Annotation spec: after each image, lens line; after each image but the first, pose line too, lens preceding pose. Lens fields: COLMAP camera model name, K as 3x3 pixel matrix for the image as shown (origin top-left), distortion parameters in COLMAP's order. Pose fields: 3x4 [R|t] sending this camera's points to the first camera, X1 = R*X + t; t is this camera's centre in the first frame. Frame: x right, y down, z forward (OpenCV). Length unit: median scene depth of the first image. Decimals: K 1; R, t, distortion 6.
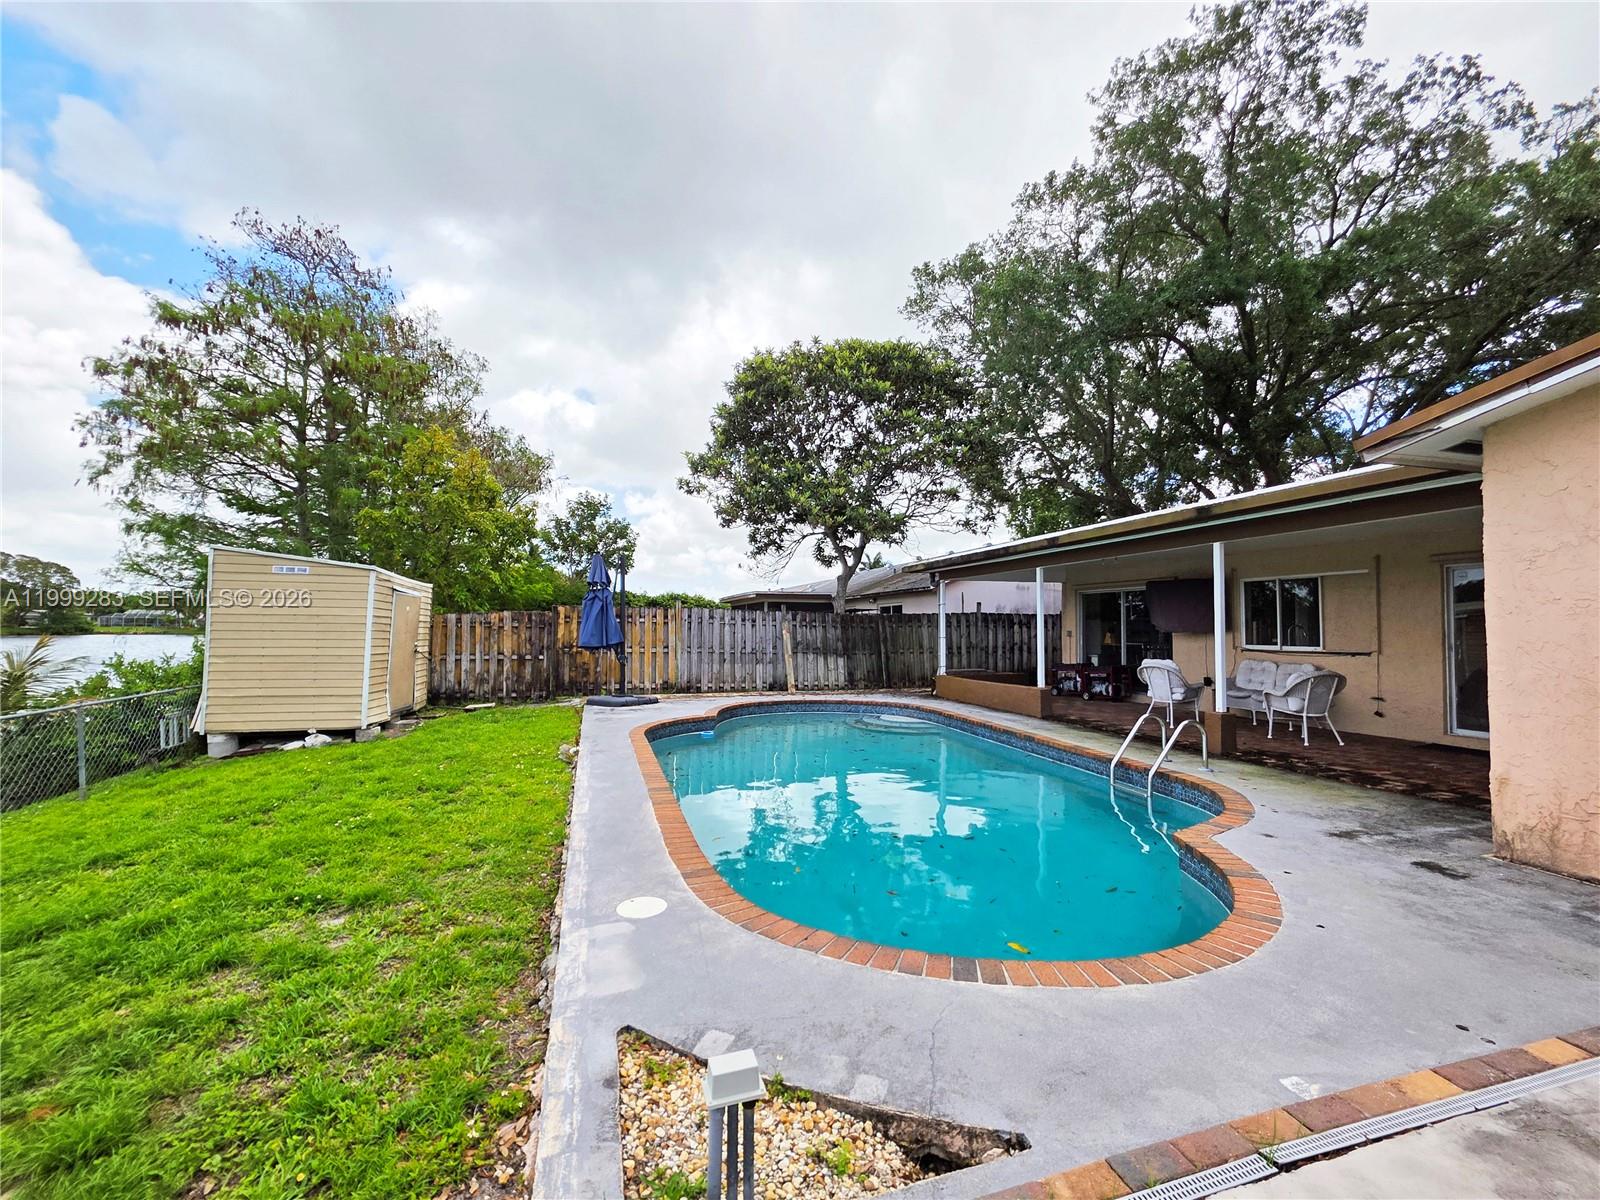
lens RADIAL K [[644.2, 0, 800.0], [0, 644.2, 600.0], [0, 0, 1]] dist [0.002922, 0.000029]
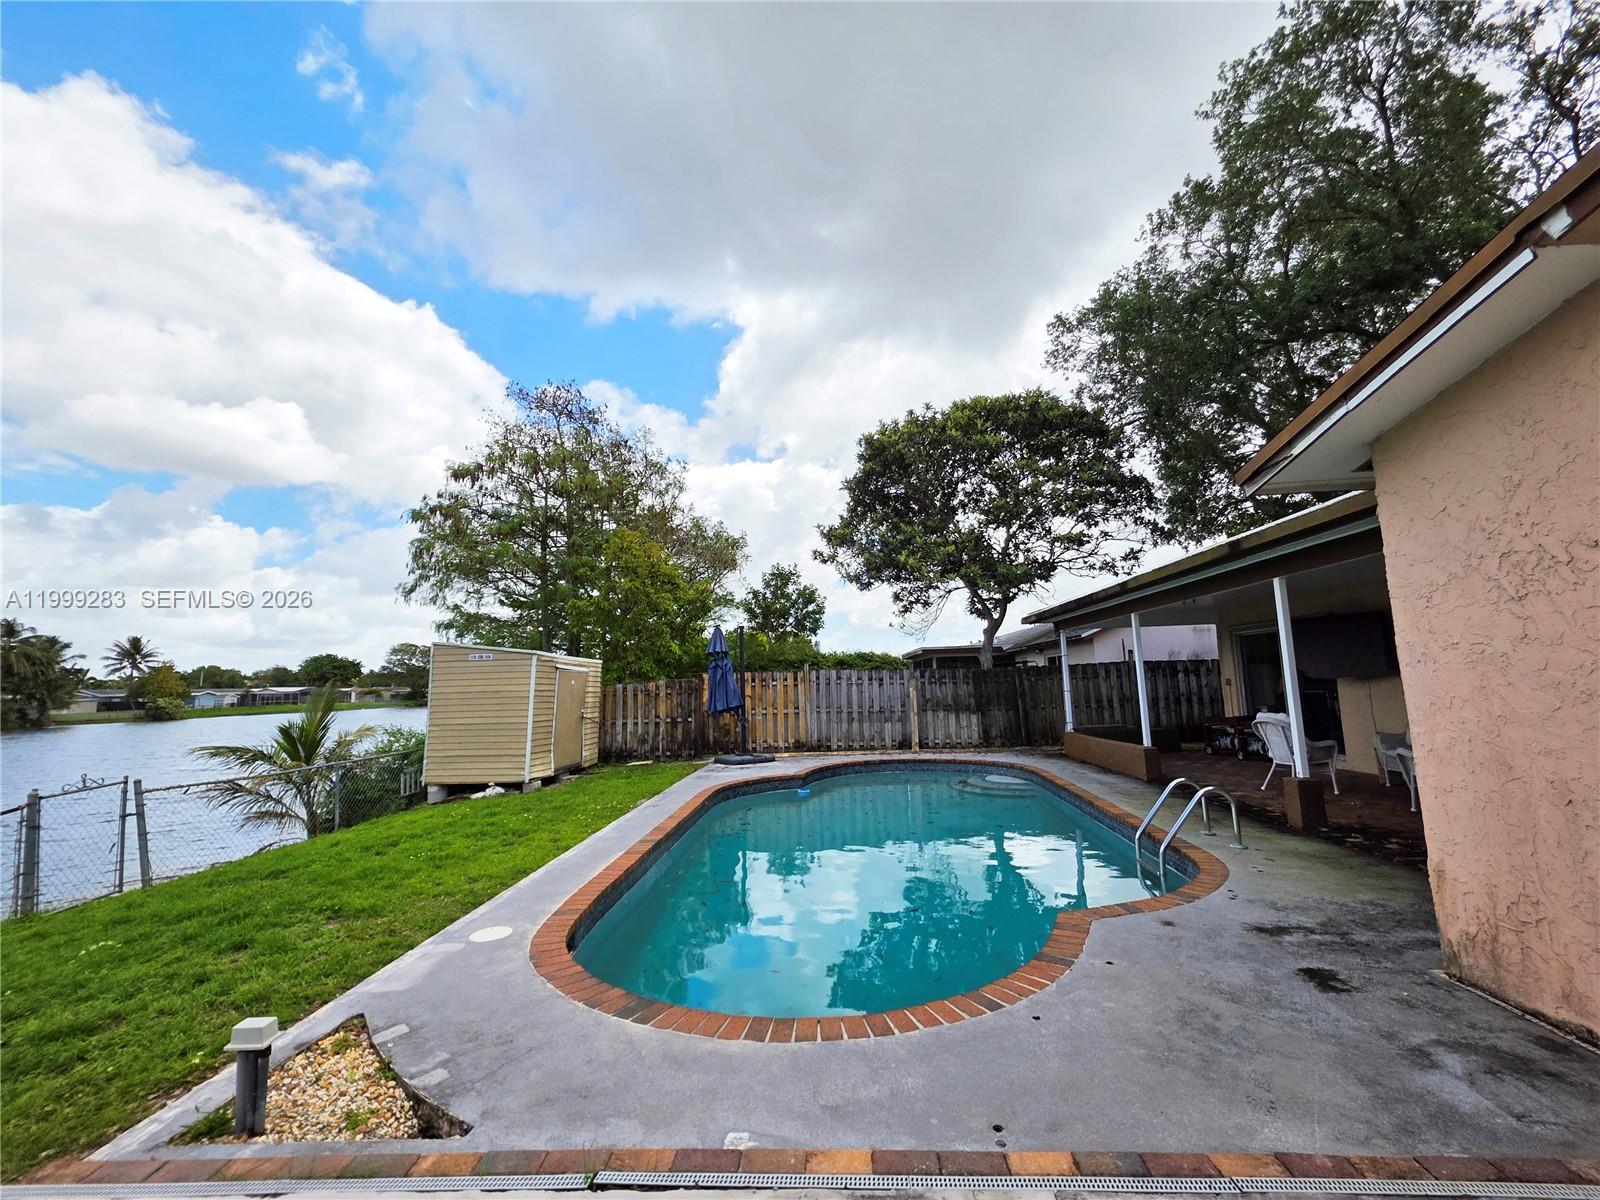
lens RADIAL K [[638.5, 0, 820.7], [0, 638.5, 589.9], [0, 0, 1]] dist [0.002246, 0.000068]
pose [[0.944583, -0.081399, -0.318021, 0.183514], [0.049336, 0.992967, -0.107618, -0.005587], [0.324545, 0.085964, 0.941956, -0.005699]]
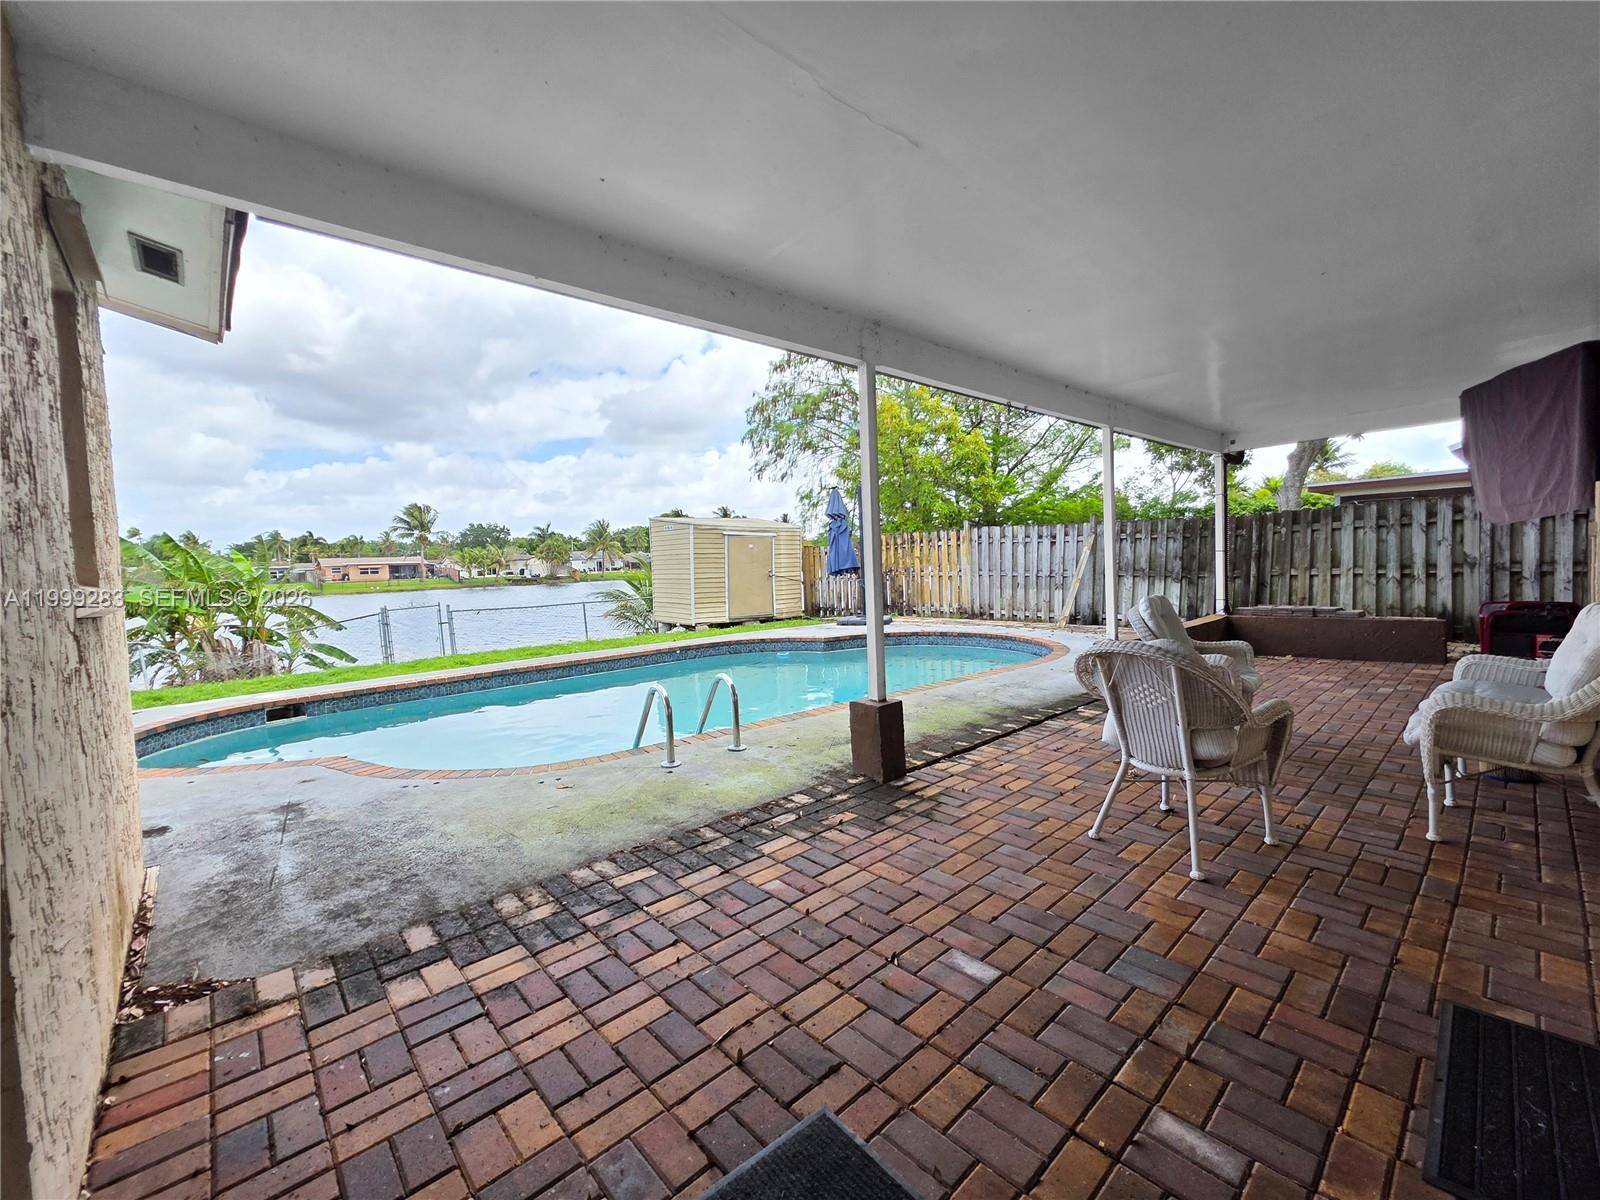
lens RADIAL K [[656.1, 0, 824.6], [0, 656.1, 593.3], [0, 0, 1]] dist [0.000224, -0.000084]
pose [[0.436015, 0.023345, -0.899637, 0.581528], [0.077943, 0.994928, 0.063593, 0.029113], [0.896558, -0.097848, 0.431984, 0.394014]]
